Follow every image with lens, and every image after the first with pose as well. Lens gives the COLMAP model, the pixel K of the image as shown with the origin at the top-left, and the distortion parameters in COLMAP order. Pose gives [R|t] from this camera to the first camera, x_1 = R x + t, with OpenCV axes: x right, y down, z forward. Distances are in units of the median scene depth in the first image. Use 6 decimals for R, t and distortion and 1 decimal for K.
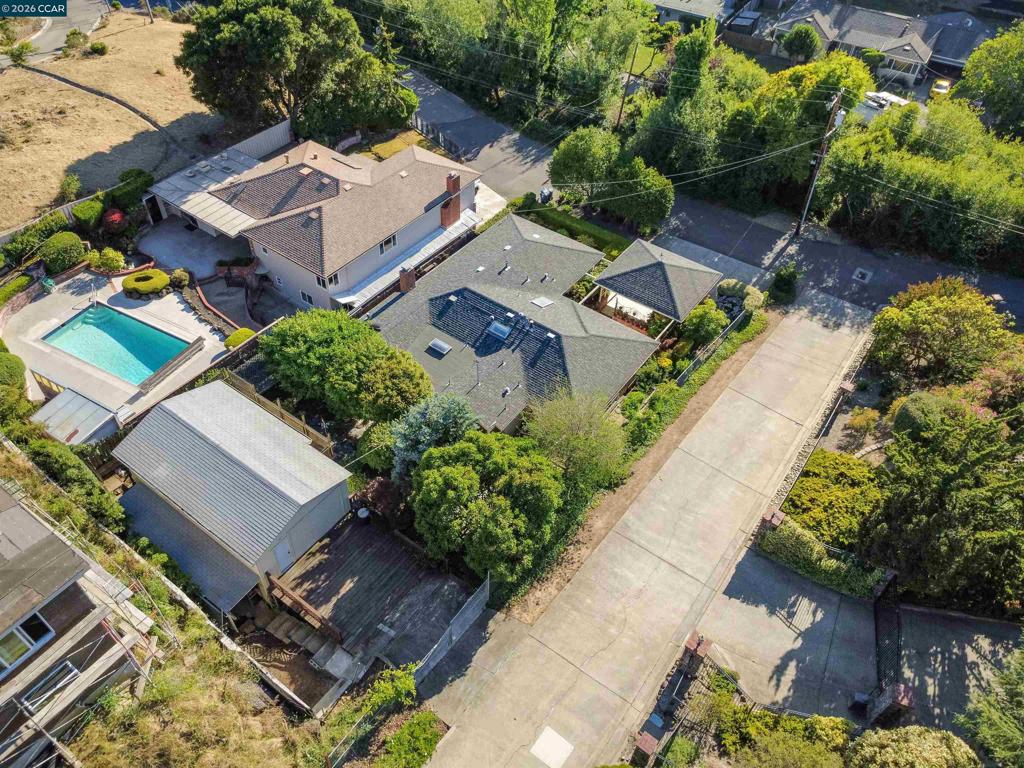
lens RADIAL K [[737.8, 0, 476.5], [0, 737.8, 419.5], [0, 0, 1]] dist [-0.002542, -0.002488]
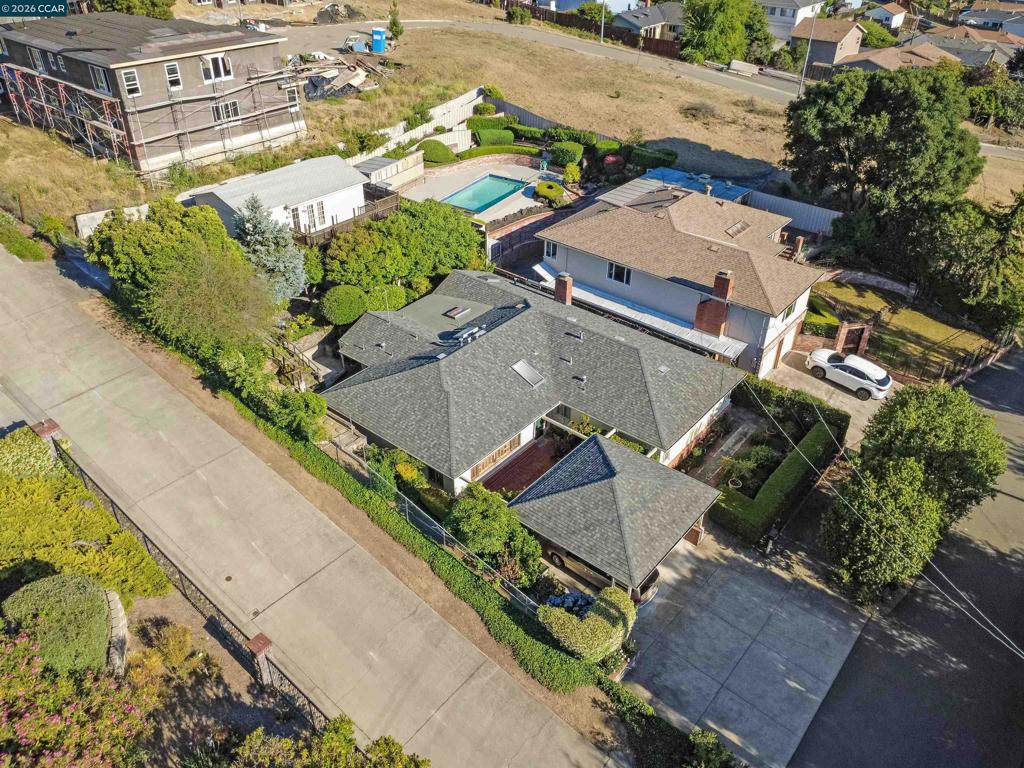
lens RADIAL K [[737.8, 0, 509.3], [0, 737.8, 386.1], [0, 0, 1]] dist [-0.002542, -0.002488]
pose [[-0.039282, 0.551179, -0.833462, 0.728593], [-0.751033, 0.533894, 0.388468, -0.428820], [0.659095, 0.641217, 0.392981, 0.674849]]
